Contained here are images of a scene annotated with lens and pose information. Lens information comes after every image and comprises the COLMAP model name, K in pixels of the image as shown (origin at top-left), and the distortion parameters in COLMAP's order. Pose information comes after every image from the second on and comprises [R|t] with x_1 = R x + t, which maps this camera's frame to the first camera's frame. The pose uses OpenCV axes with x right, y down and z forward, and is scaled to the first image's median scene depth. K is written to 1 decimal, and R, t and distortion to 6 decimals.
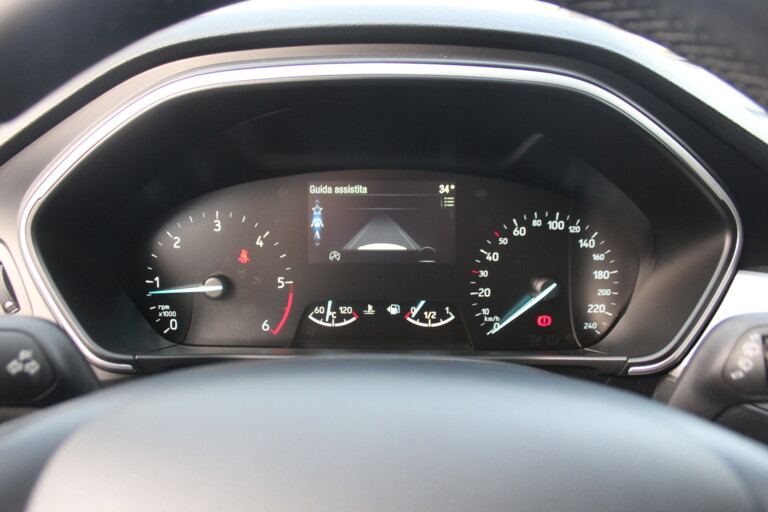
lens RADIAL K [[638.4, 0, 378.7], [0, 638.4, 256.4], [0, 0, 1]] dist [-0.162061, 0.138351]
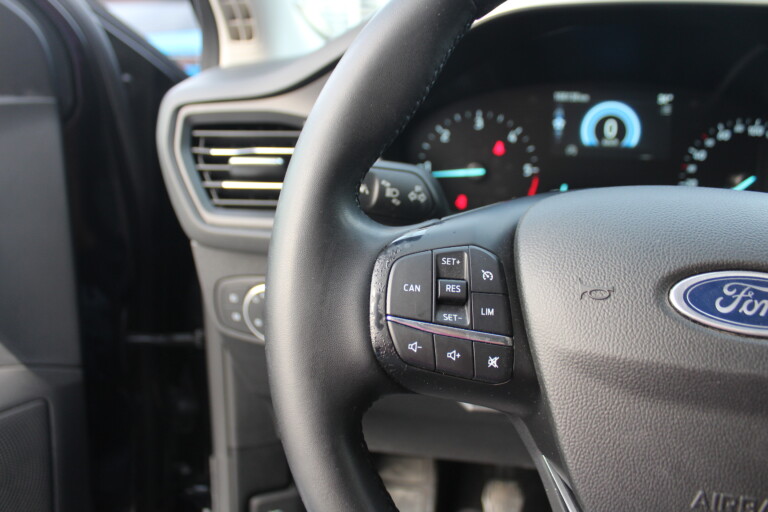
lens RADIAL K [[638.4, 0, 378.7], [0, 638.4, 256.4], [0, 0, 1]] dist [-0.162061, 0.138351]
pose [[0.988539, 0.043727, -0.144495, -0.259567], [-0.030875, 0.995461, 0.090019, 0.109284], [0.147775, -0.084526, 0.985402, -0.295479]]
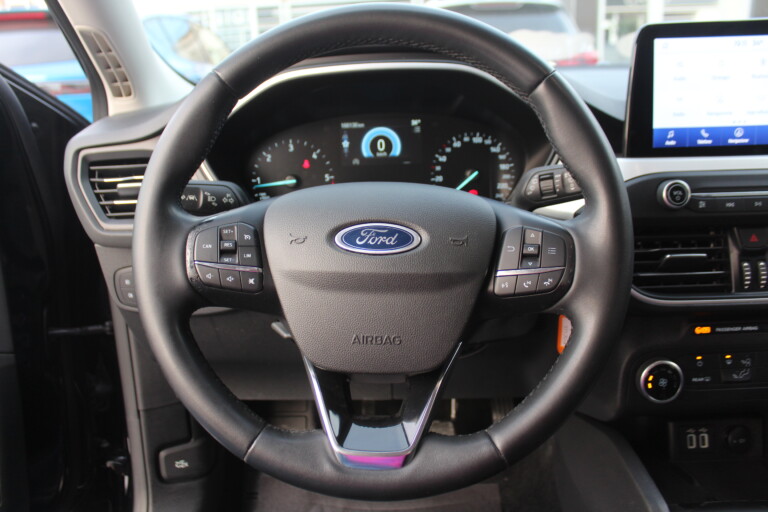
lens RADIAL K [[660.2, 0, 379.5], [0, 660.2, 252.7], [0, 0, 1]] dist [-0.148752, 0.149391]
pose [[0.998810, -0.035623, -0.033295, 0.052095], [0.037722, 0.997193, 0.064679, 0.140673], [0.030898, -0.065858, 0.997351, -0.902355]]
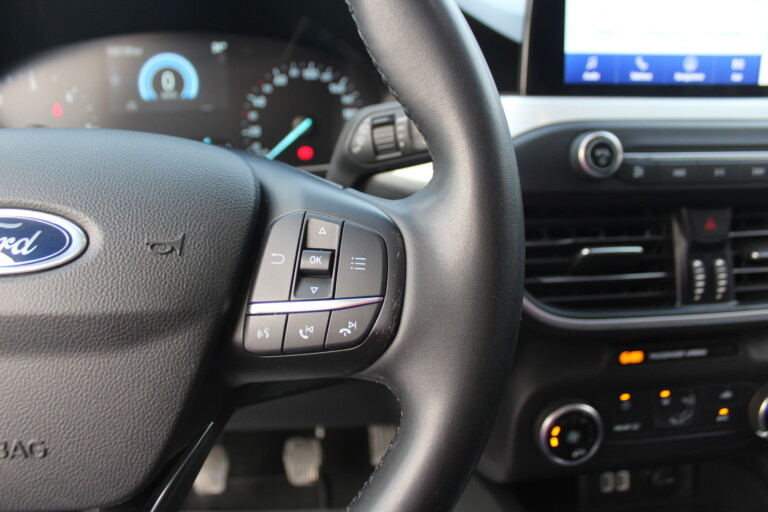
lens RADIAL K [[638.4, 0, 378.7], [0, 638.4, 256.4], [0, 0, 1]] dist [-0.162061, 0.138351]
pose [[0.996293, -0.040584, 0.075851, 0.305966], [0.030464, 0.991031, 0.130112, 0.146371], [-0.080451, -0.127319, 0.988594, -0.258017]]
